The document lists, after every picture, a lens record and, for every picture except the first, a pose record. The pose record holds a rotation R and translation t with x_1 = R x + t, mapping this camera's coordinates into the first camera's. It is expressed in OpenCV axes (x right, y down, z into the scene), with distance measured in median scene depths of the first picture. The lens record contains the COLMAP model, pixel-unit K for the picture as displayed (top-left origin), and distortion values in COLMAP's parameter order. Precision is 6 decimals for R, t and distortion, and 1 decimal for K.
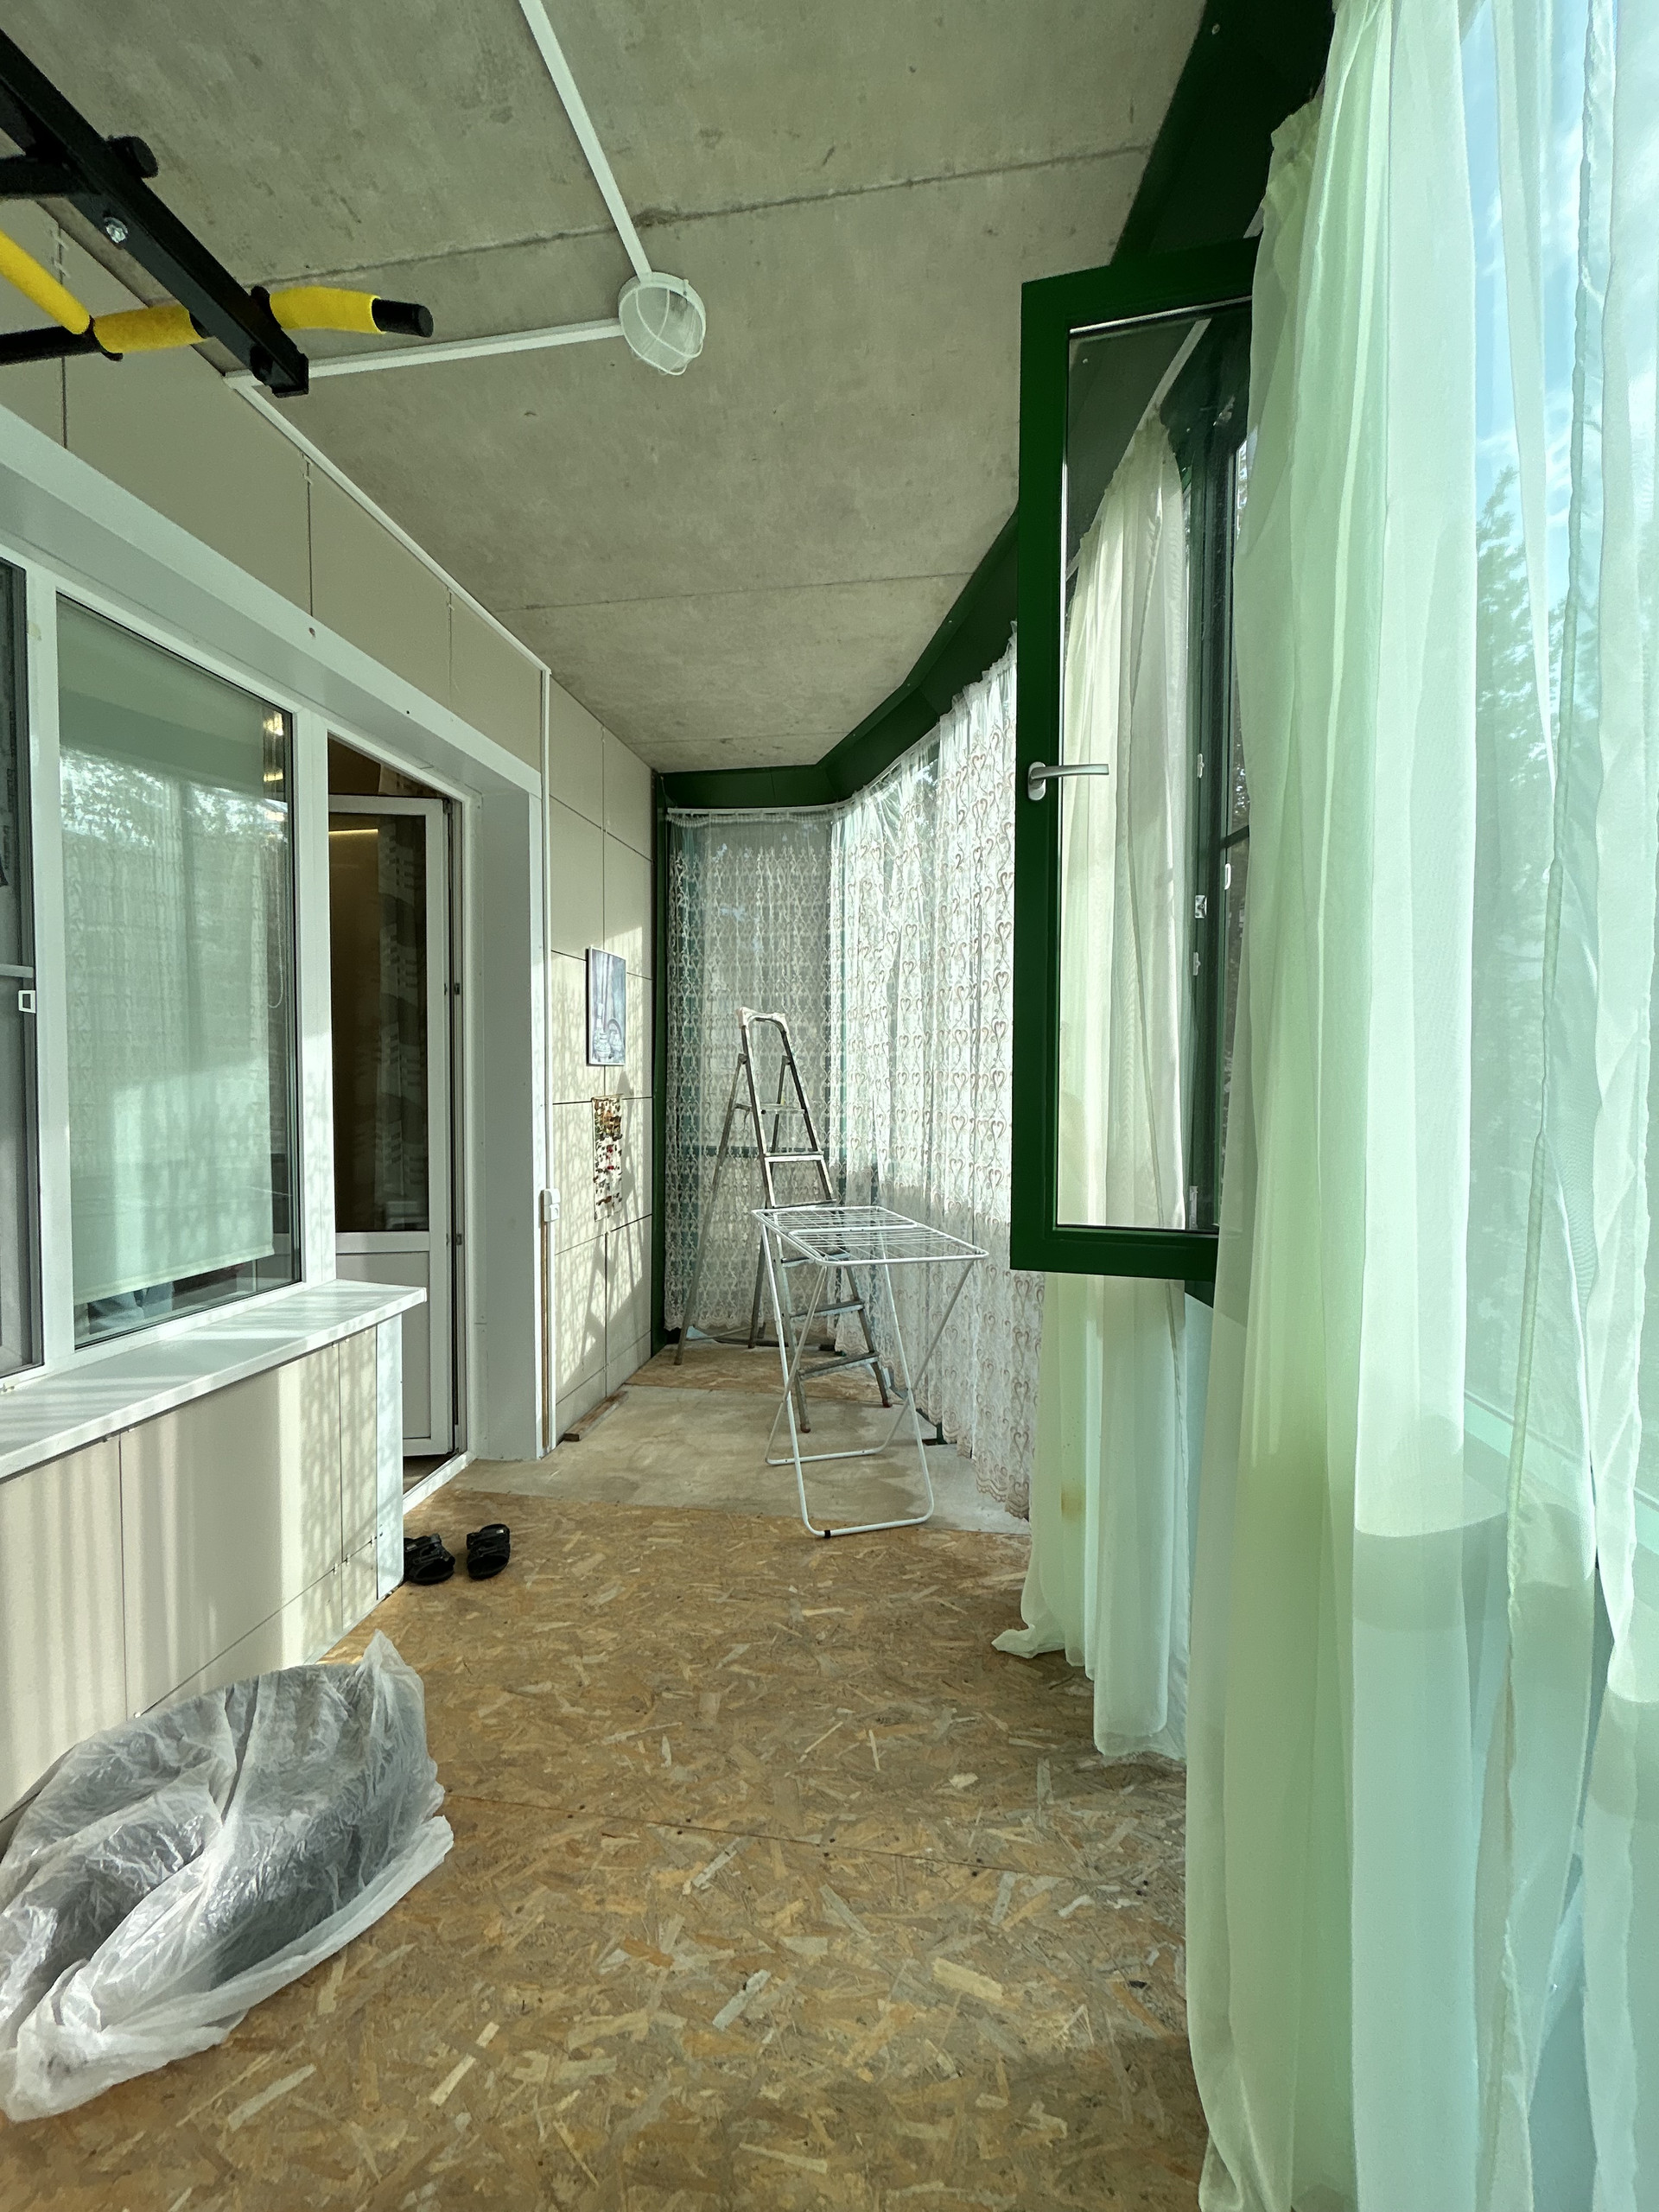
lens RADIAL K [[890.1, 0, 831.9], [0, 890.1, 1101.8], [0, 0, 1]] dist [-0.003151, 0.001156]
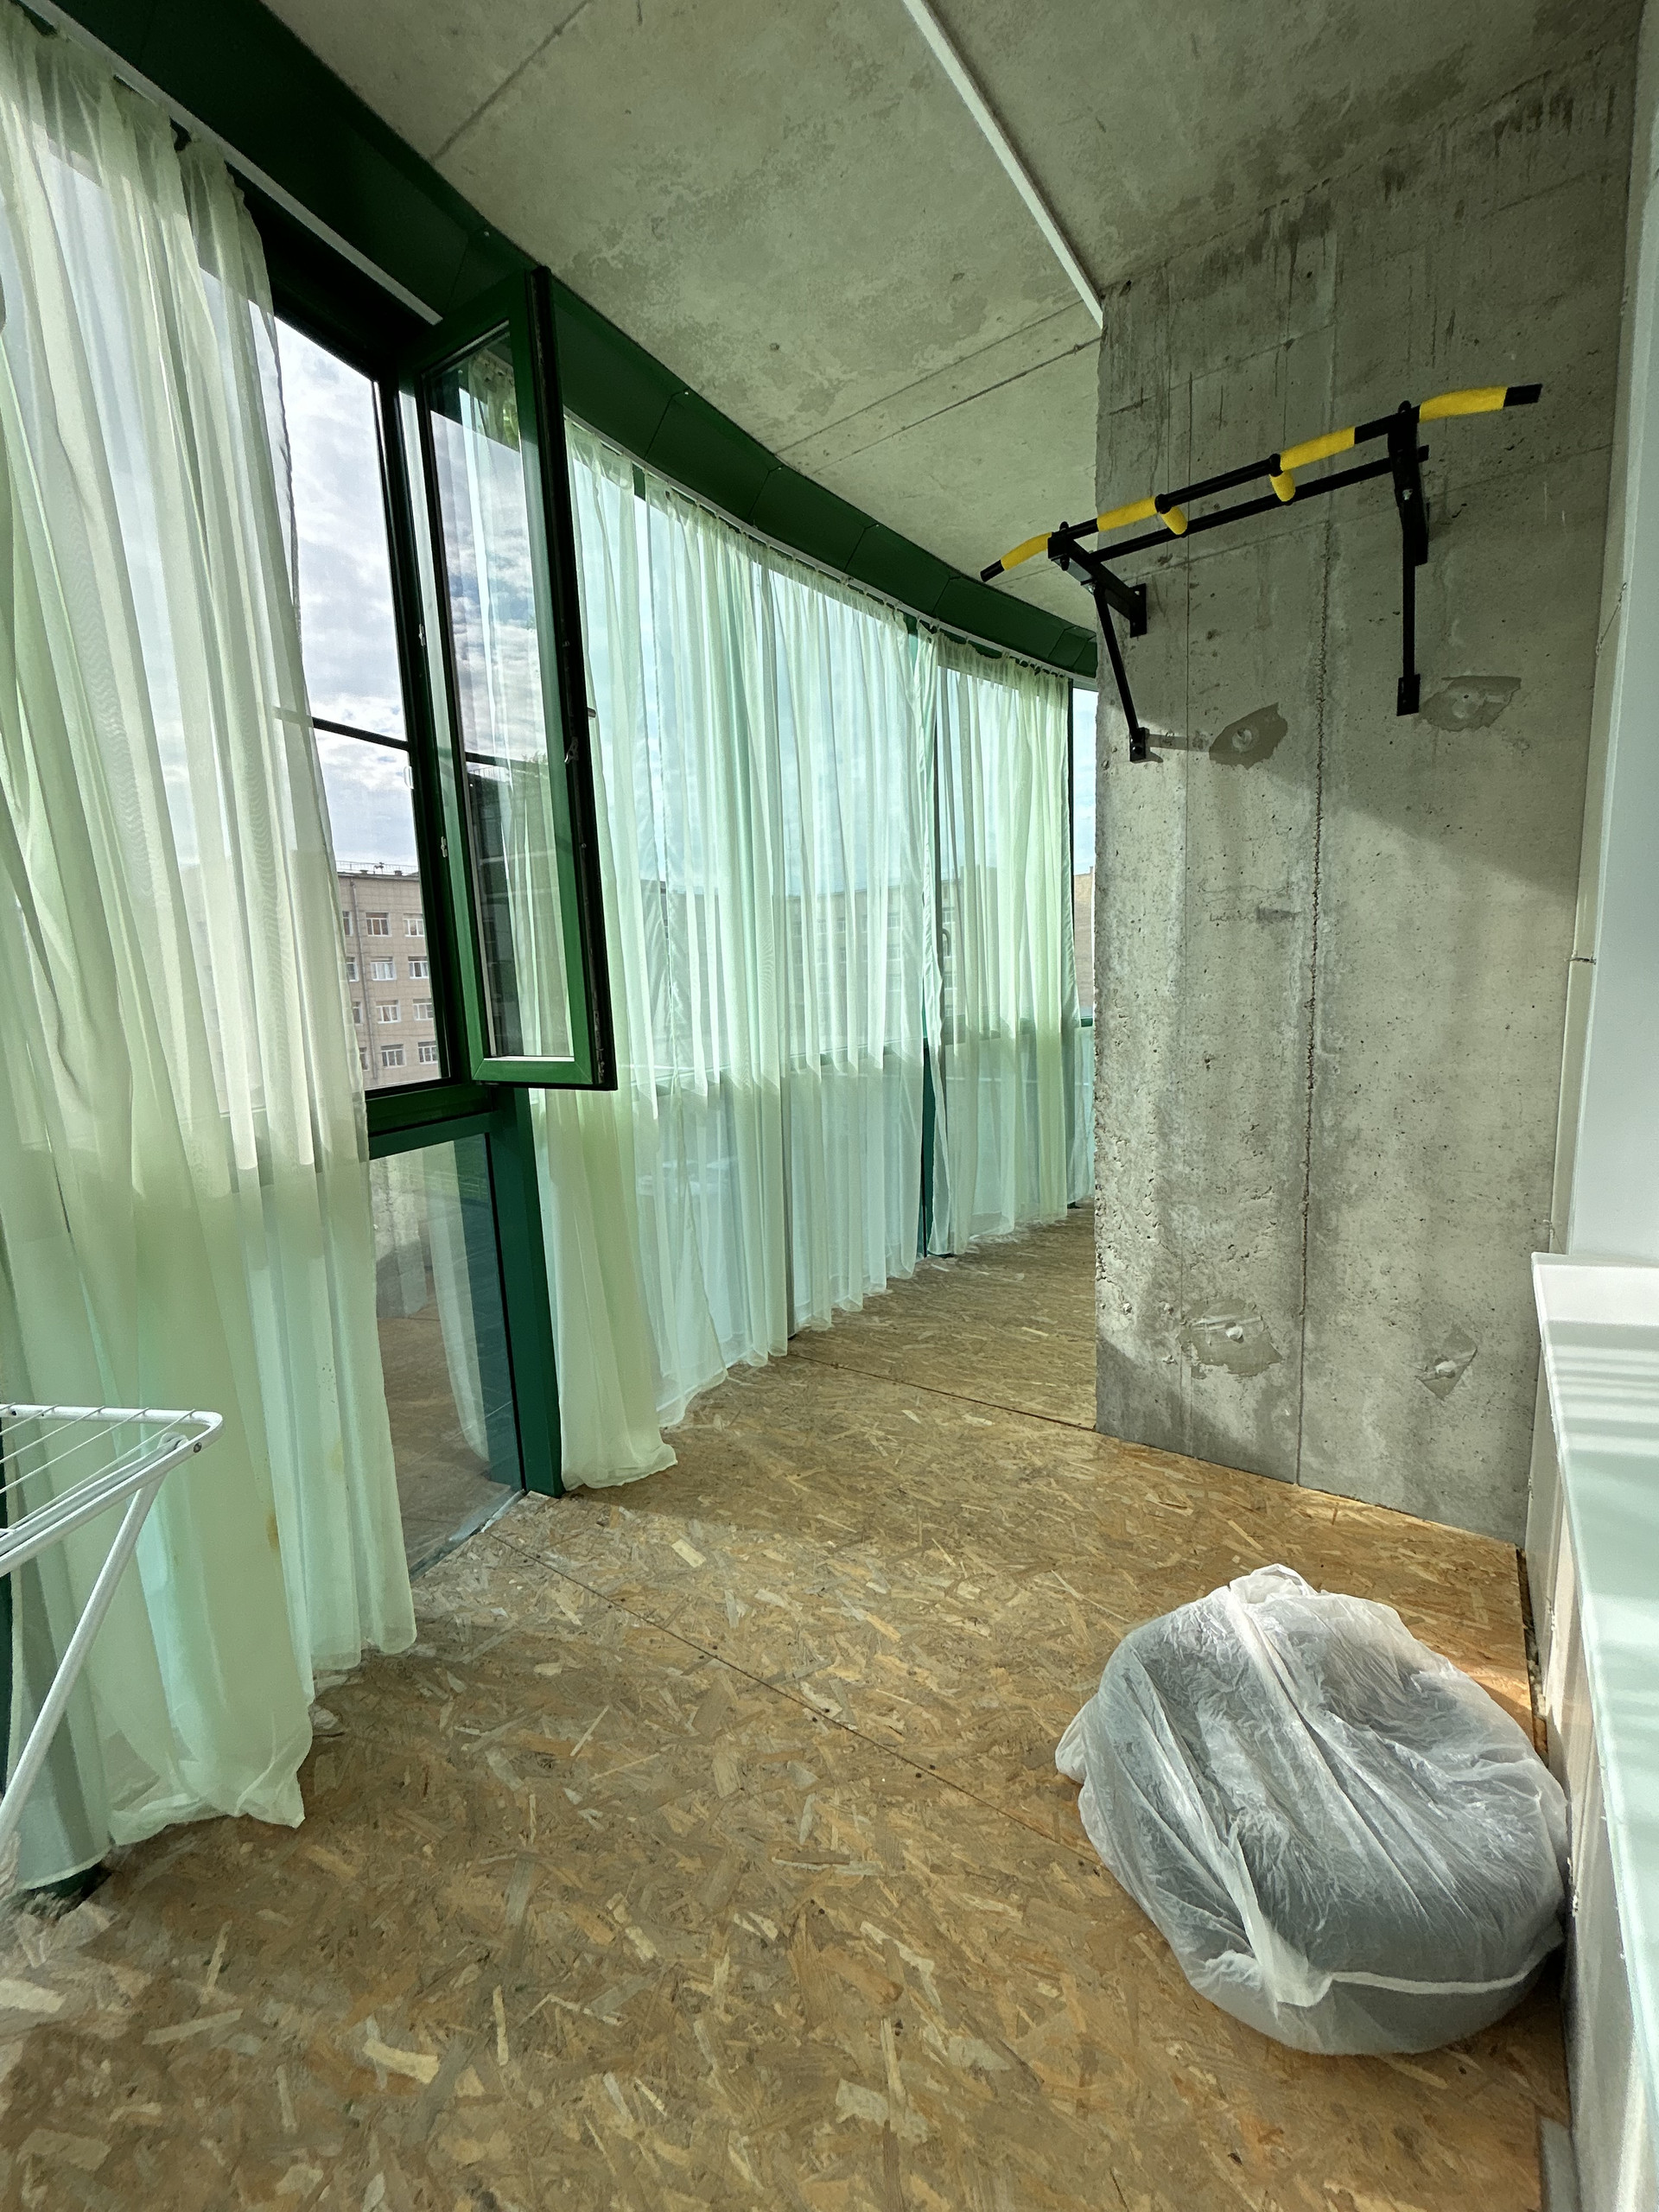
lens RADIAL K [[890.1, 0, 831.9], [0, 890.1, 1101.8], [0, 0, 1]] dist [-0.003151, 0.001156]
pose [[-0.896816, -0.021497, 0.441881, -0.621369], [0.053612, 0.986177, 0.156785, 0.016043], [-0.439143, 0.164297, -0.883267, 1.838293]]
